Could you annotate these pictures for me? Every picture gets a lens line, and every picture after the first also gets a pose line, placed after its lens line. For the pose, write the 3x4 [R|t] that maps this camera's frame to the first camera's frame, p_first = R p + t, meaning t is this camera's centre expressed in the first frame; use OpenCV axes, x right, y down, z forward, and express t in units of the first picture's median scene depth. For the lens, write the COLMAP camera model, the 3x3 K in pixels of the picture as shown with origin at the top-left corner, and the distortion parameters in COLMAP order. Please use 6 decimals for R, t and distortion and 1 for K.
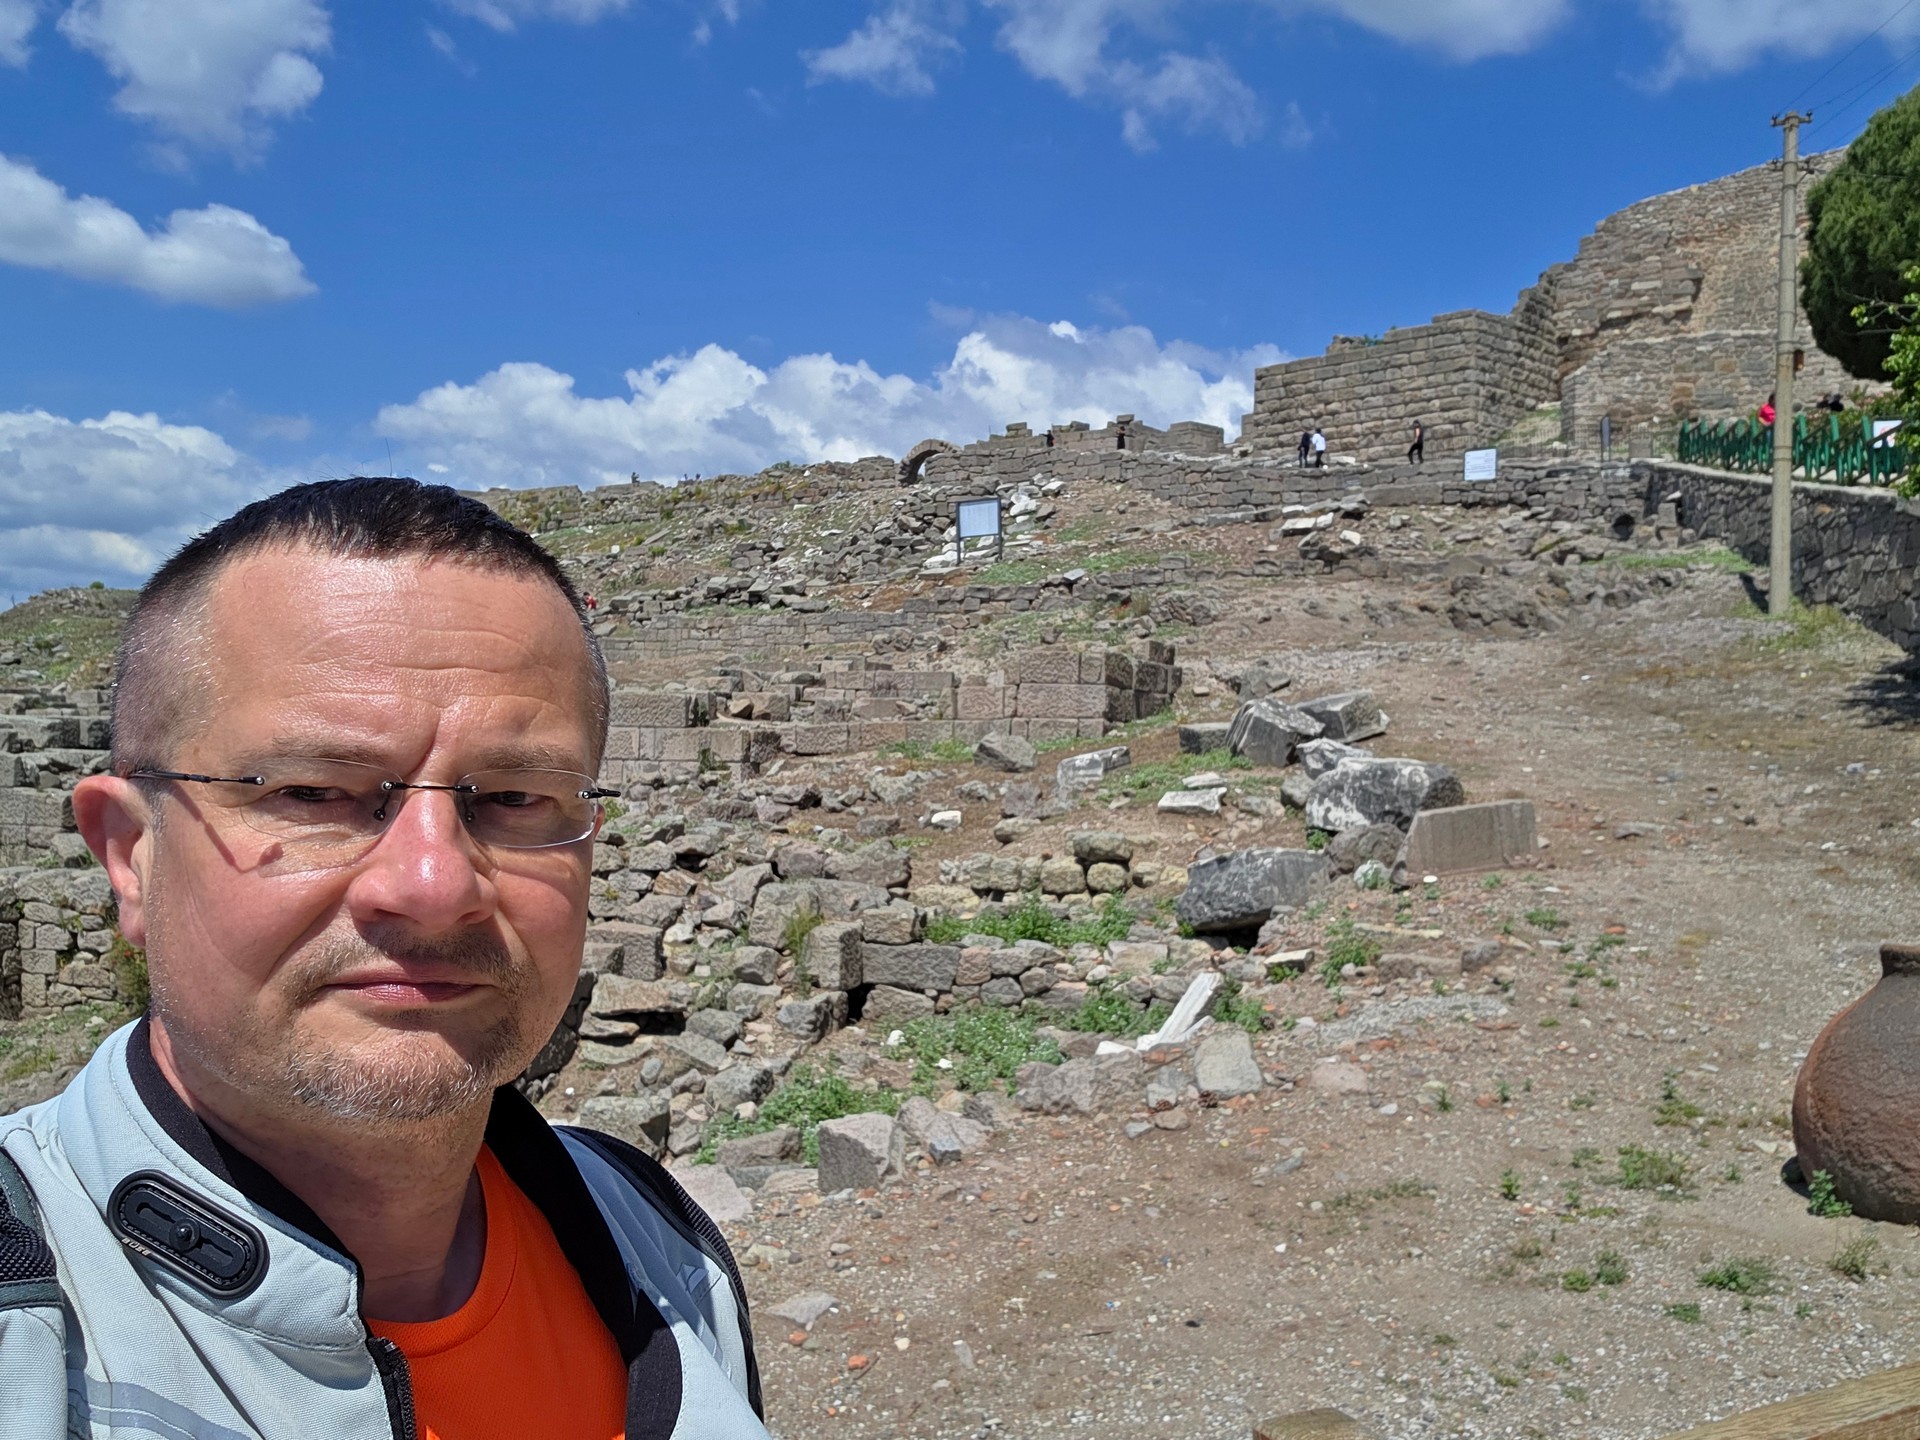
lens RADIAL K [[1709.9, 0, 960.0], [0, 1709.9, 720.0], [0, 0, 1]] dist [0.163275, -0.448623]
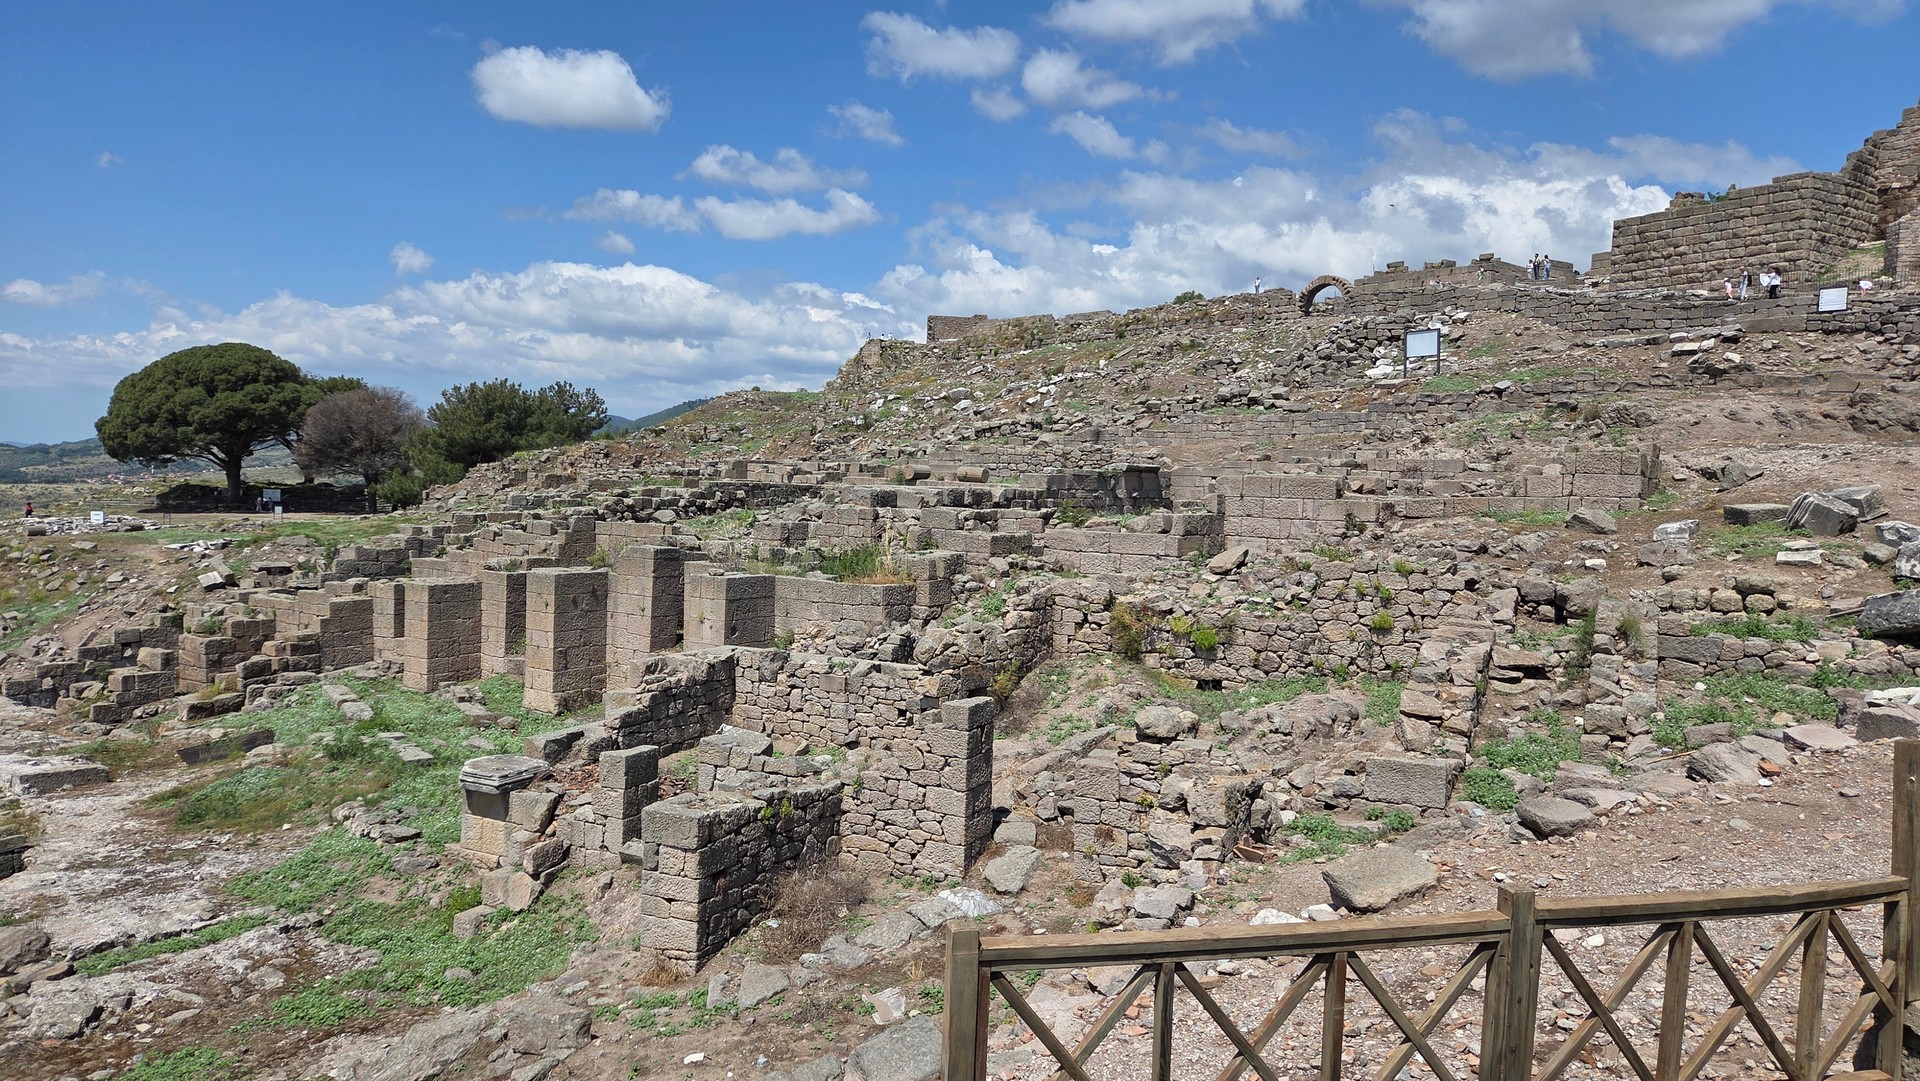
lens RADIAL K [[1296.4, 0, 960.0], [0, 1296.4, 540.5], [0, 0, 1]] dist [0.076465, -0.066752]
pose [[0.976527, 0.021604, -0.214309, -0.160431], [-0.010891, 0.998637, 0.051043, -0.010362], [0.215120, -0.047511, 0.975431, -0.167064]]
